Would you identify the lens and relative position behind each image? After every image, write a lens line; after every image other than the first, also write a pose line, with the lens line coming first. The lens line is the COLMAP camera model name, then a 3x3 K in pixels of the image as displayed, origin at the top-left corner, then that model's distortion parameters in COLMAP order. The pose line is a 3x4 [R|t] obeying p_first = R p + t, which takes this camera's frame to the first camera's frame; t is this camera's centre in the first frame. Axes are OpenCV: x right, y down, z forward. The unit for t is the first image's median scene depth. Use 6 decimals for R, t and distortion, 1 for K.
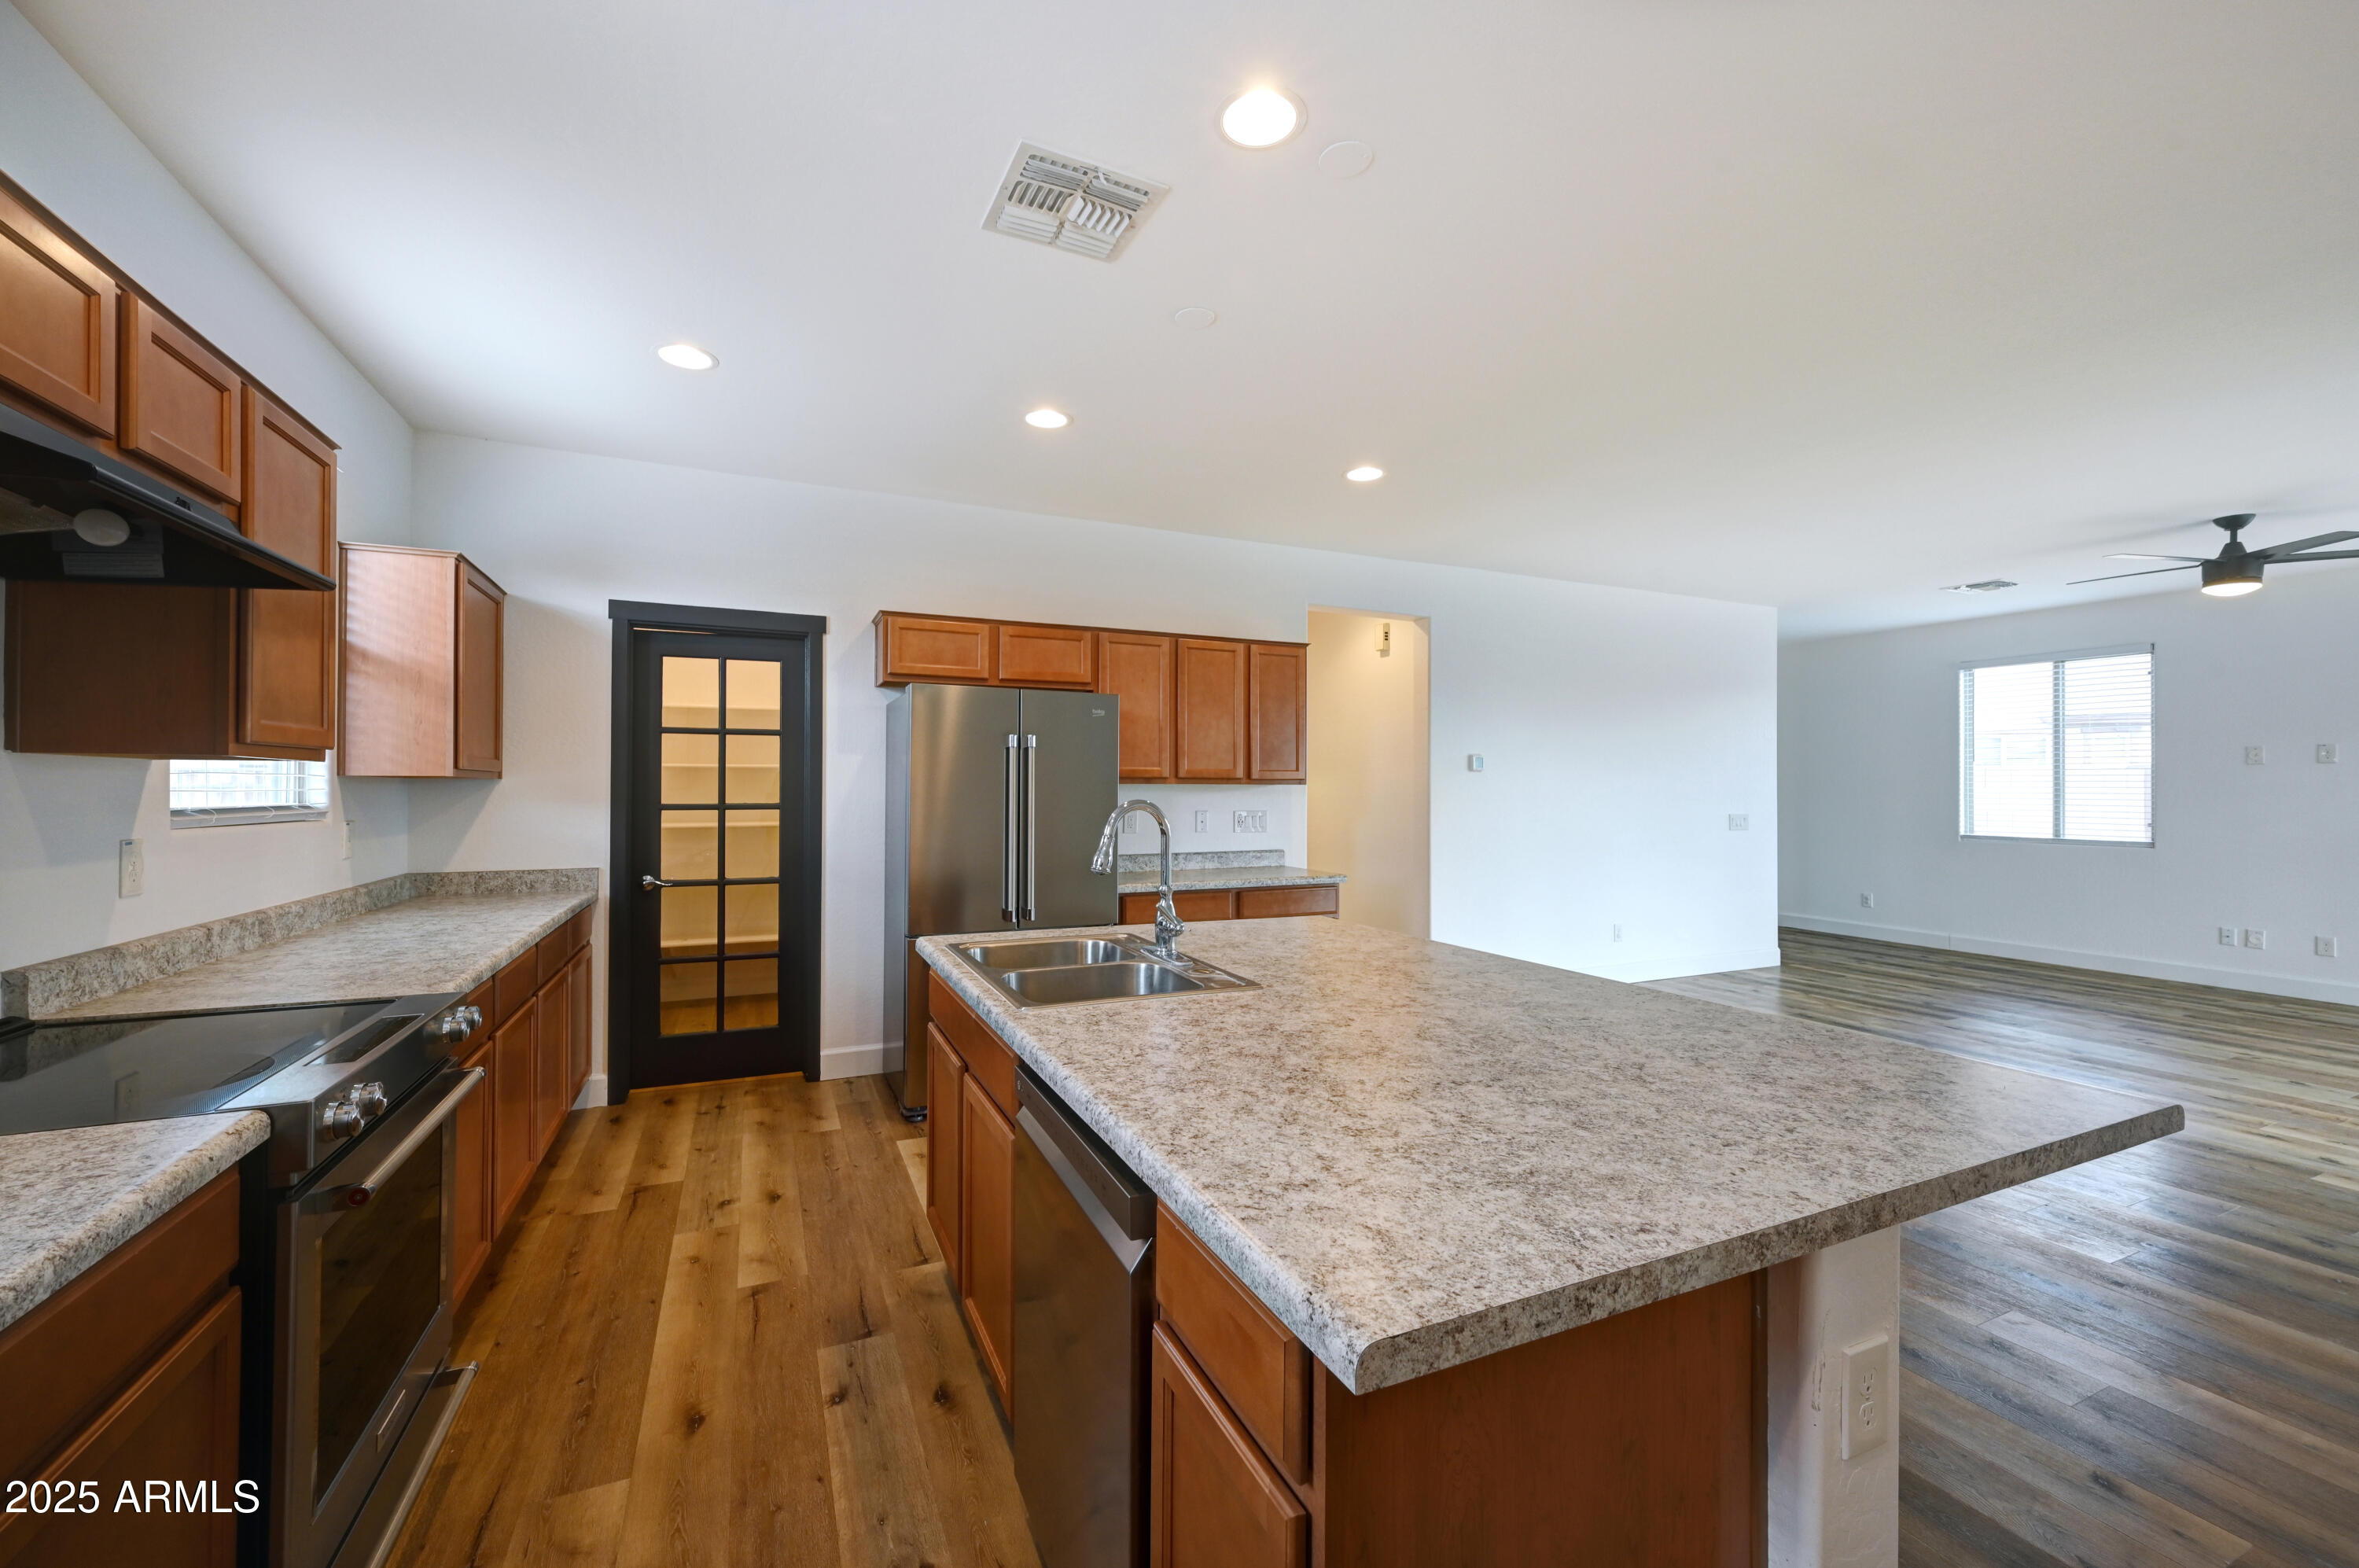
lens RADIAL K [[929.1, 0, 1179.5], [0, 929.1, 784.0], [0, 0, 1]] dist [-0.001437, 0.000019]
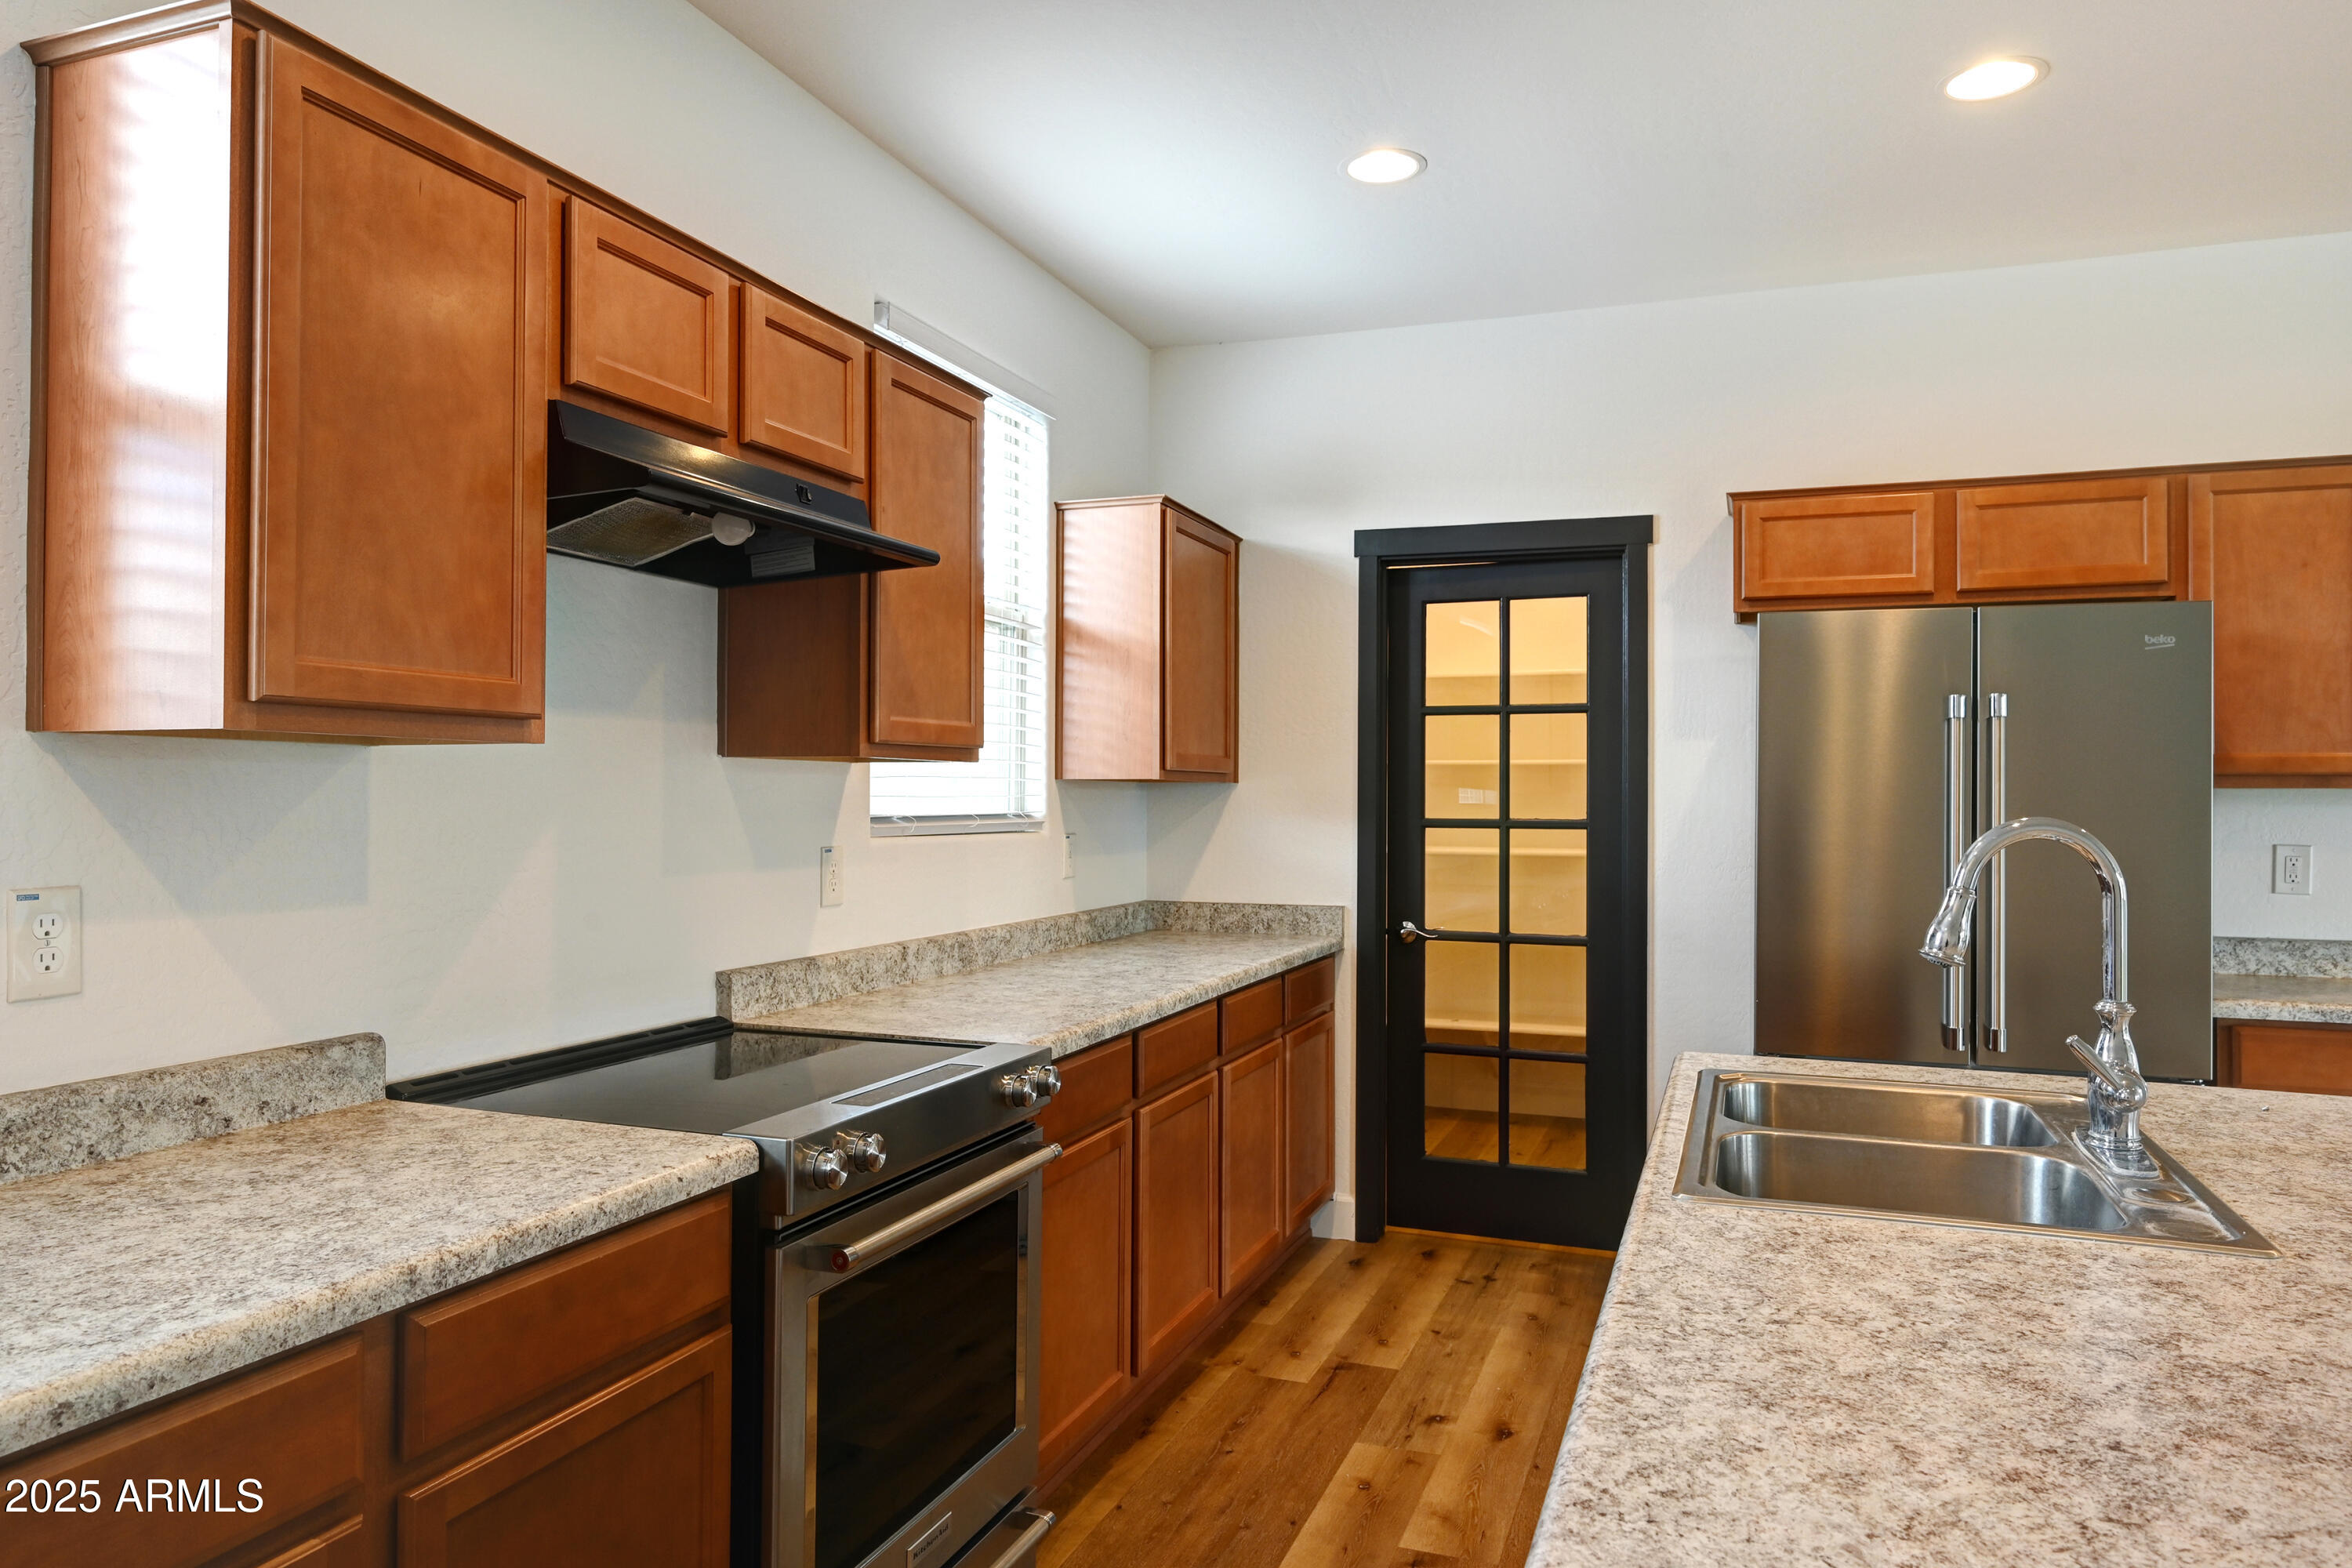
lens RADIAL K [[1535.6, 0, 1176.0], [0, 1535.6, 784.0], [0, 0, 1]] dist [-0.002360, -0.000093]
pose [[0.704974, -0.003898, -0.709222, 0.156867], [0.000331, 0.999987, -0.005167, 0.002324], [0.709233, 0.003408, 0.704966, 0.089855]]
